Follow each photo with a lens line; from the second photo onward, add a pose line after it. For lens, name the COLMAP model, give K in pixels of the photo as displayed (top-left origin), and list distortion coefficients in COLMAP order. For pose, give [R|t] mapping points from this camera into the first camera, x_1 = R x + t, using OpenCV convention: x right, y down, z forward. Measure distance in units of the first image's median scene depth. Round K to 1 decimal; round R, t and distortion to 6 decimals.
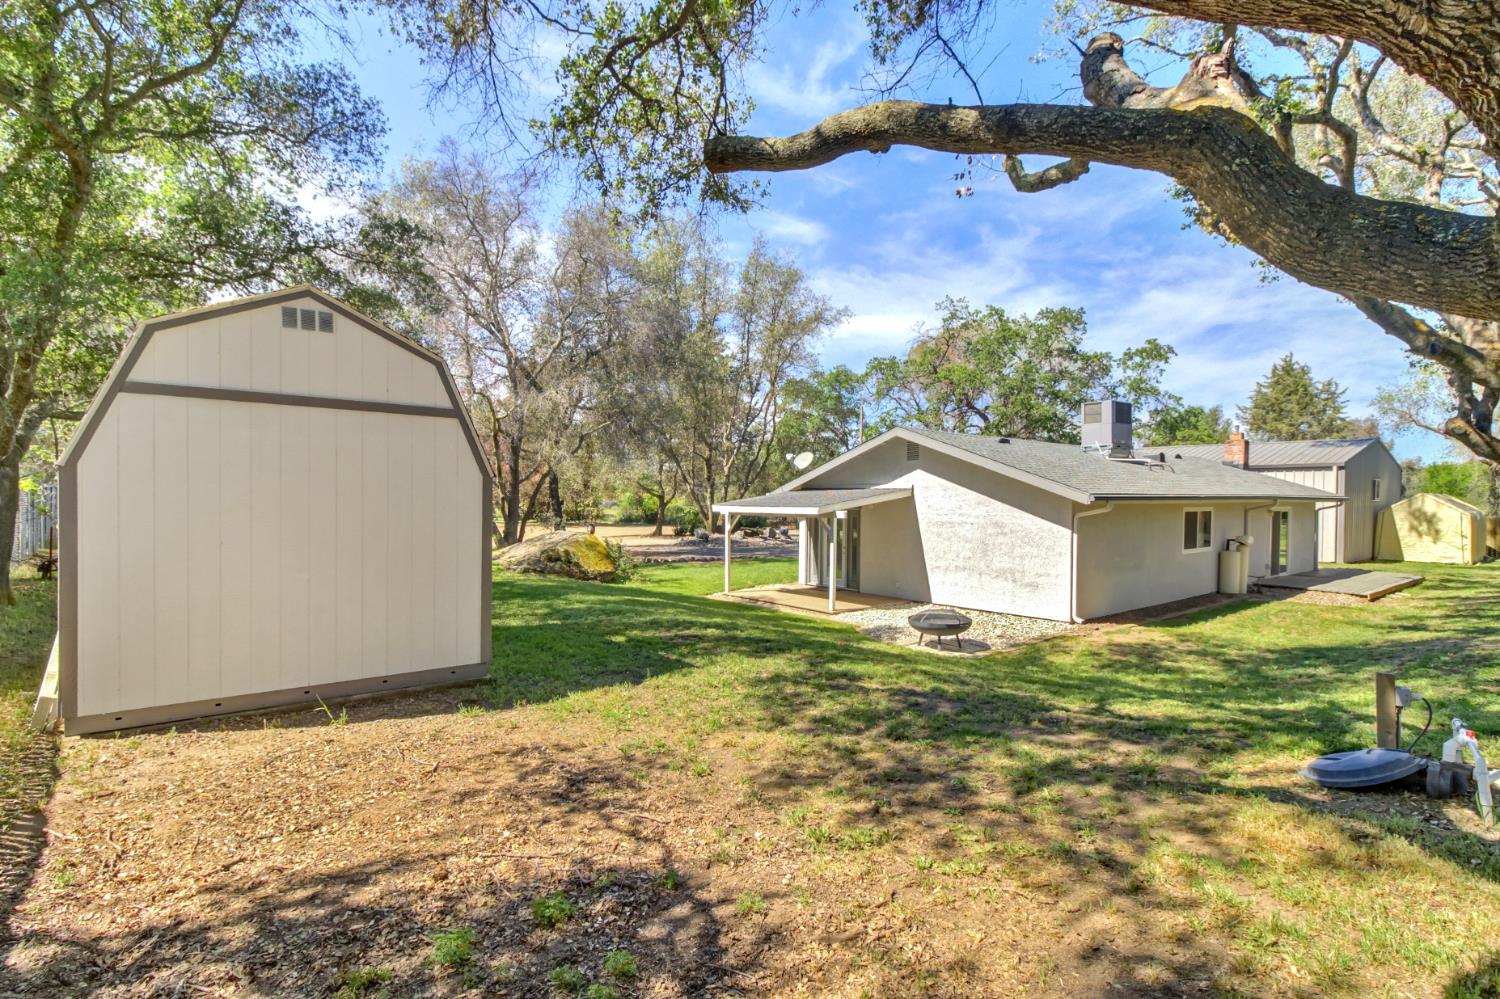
lens RADIAL K [[715.5, 0, 762.5], [0, 715.5, 507.9], [0, 0, 1]] dist [0.012404, -0.008405]
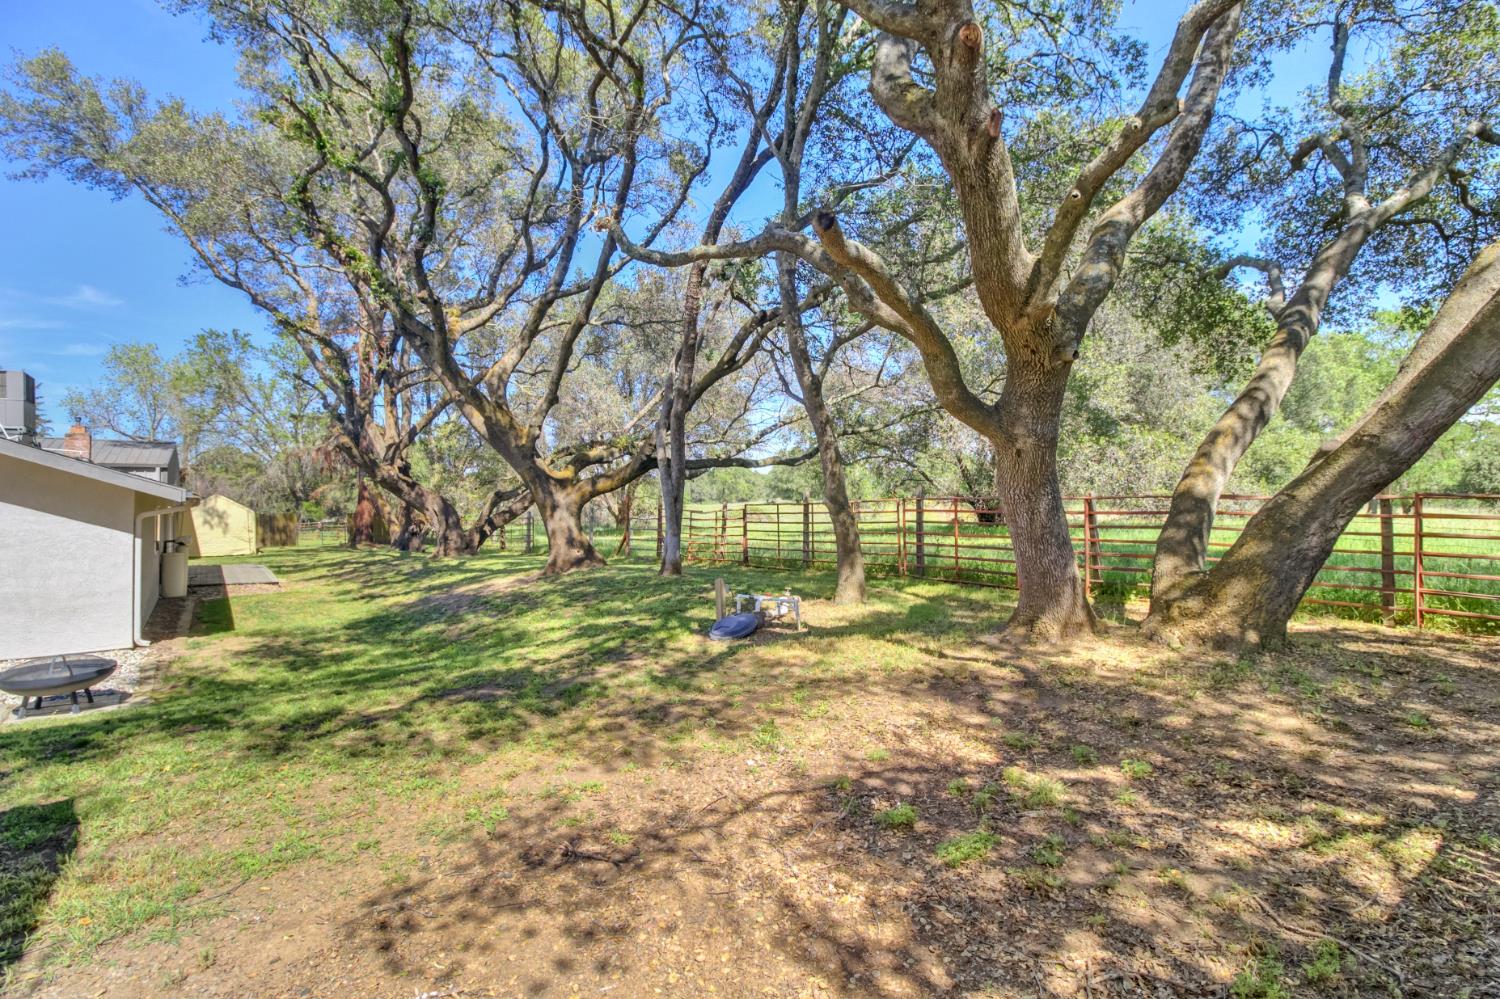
lens RADIAL K [[696.7, 0, 750.0], [0, 696.7, 499.5], [0, 0, 1]] dist [0.001886, -0.000076]
pose [[0.067838, -0.003791, 0.997689, -0.333222], [0.020569, 0.999786, 0.002400, 0.004529], [-0.997484, 0.020359, 0.067902, 0.262932]]
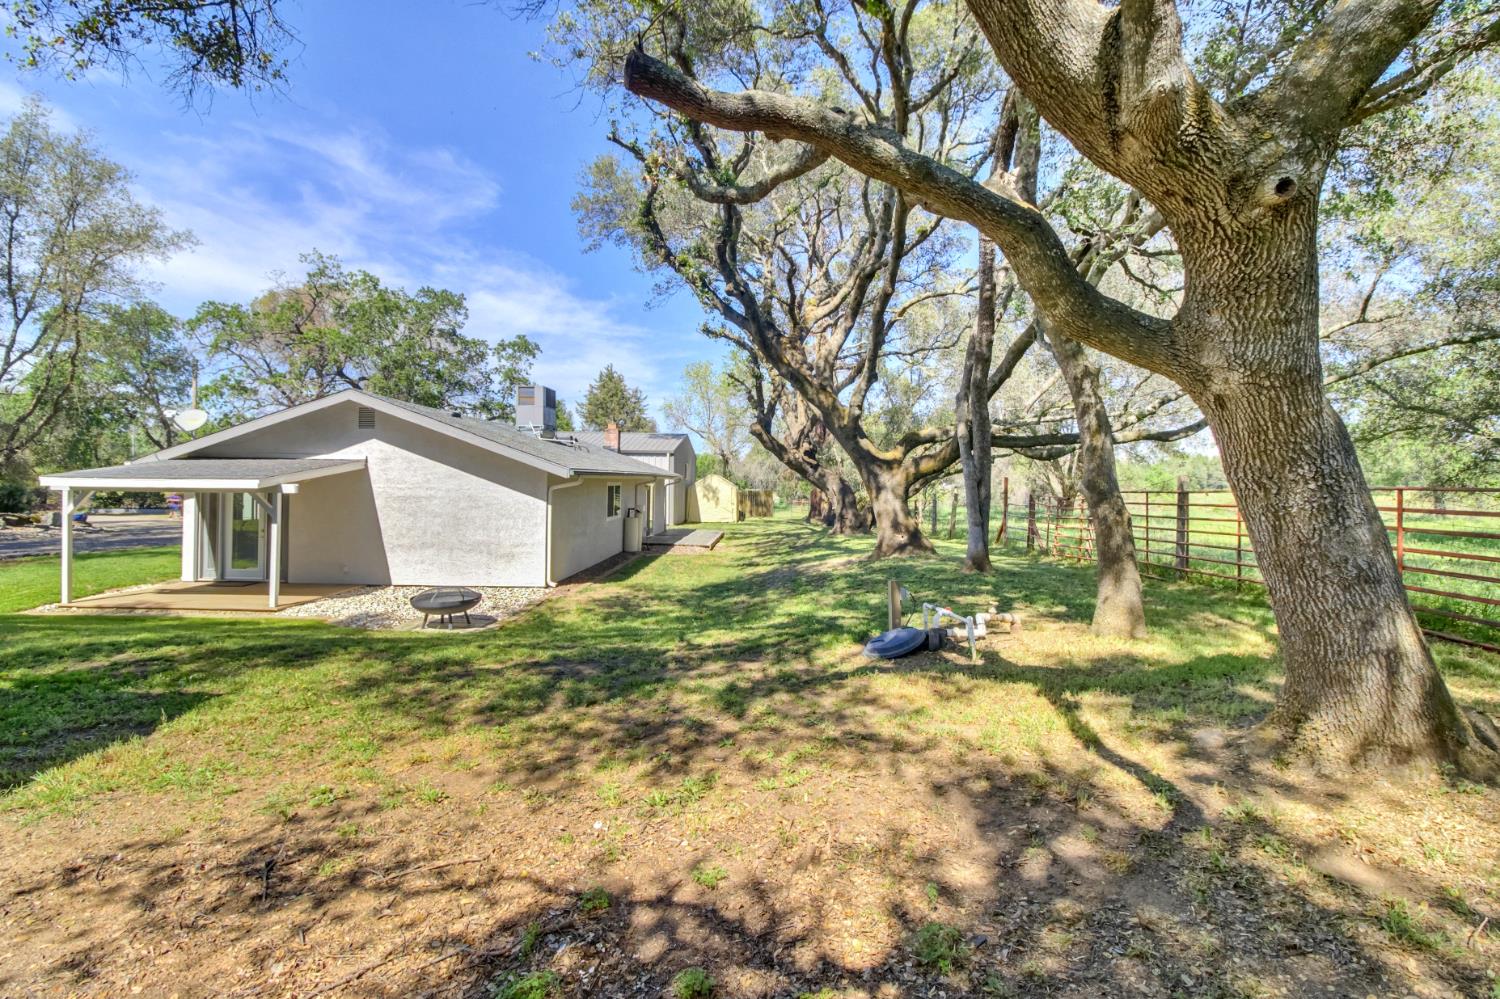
lens RADIAL K [[686.9, 0, 758.8], [0, 686.9, 488.0], [0, 0, 1]] dist [0.012284, -0.010490]
pose [[0.657292, -0.003351, 0.753628, -0.151422], [0.001572, 0.999994, 0.003075, 0.007891], [-0.753634, -0.000836, 0.657294, 0.079276]]
